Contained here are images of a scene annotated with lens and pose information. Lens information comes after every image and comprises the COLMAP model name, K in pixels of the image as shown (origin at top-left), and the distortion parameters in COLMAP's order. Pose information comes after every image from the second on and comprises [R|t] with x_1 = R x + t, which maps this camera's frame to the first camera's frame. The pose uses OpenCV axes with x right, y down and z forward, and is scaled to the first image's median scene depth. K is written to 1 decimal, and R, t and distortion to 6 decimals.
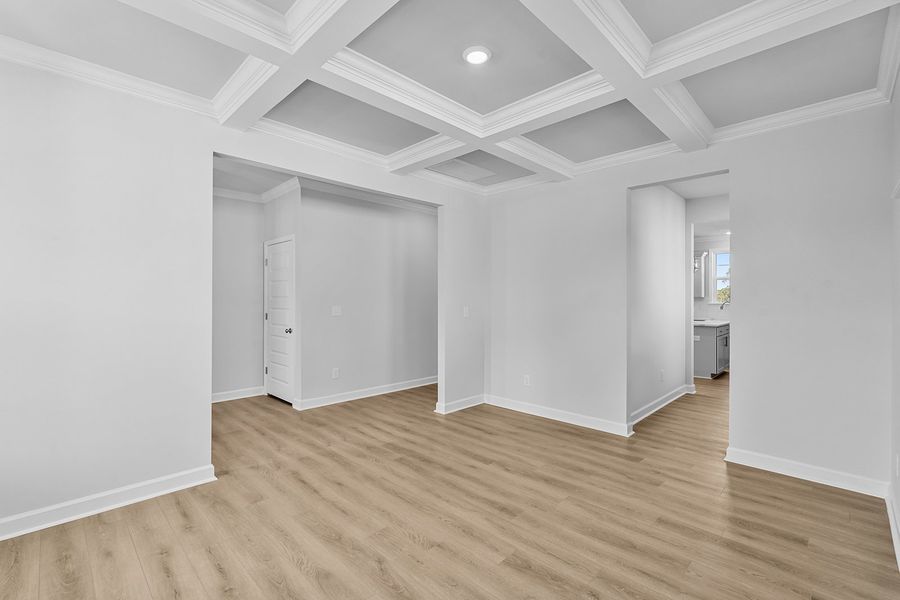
lens RADIAL K [[398.7, 0, 448.6], [0, 398.7, 300.0], [0, 0, 1]] dist [-0.003836, -0.000285]
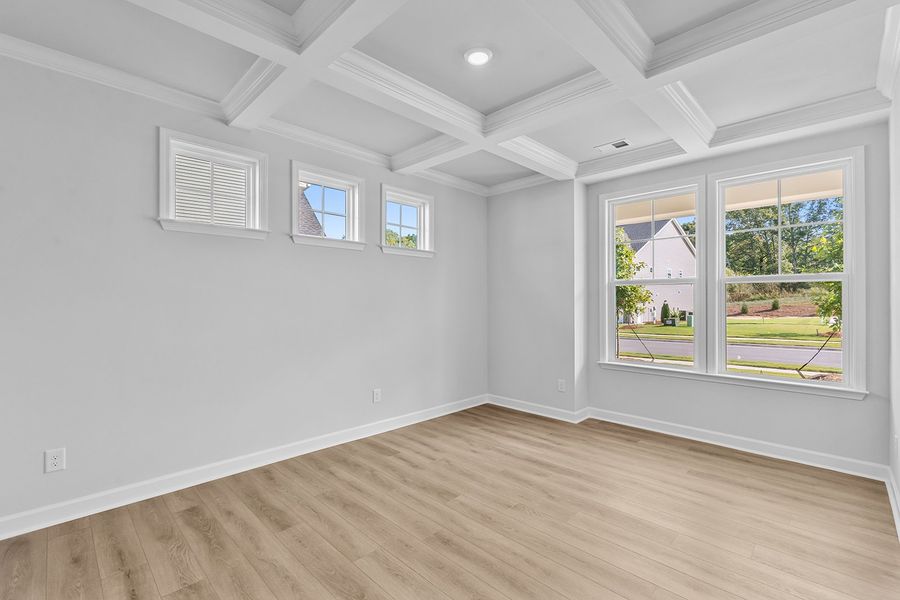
lens RADIAL K [[398.7, 0, 448.6], [0, 398.7, 300.0], [0, 0, 1]] dist [-0.003836, -0.000285]
pose [[-0.999987, -0.003983, 0.003123, 0.108012], [-0.003992, 0.999988, -0.002839, 0.007572], [-0.003112, -0.002851, -0.999991, 1.513316]]
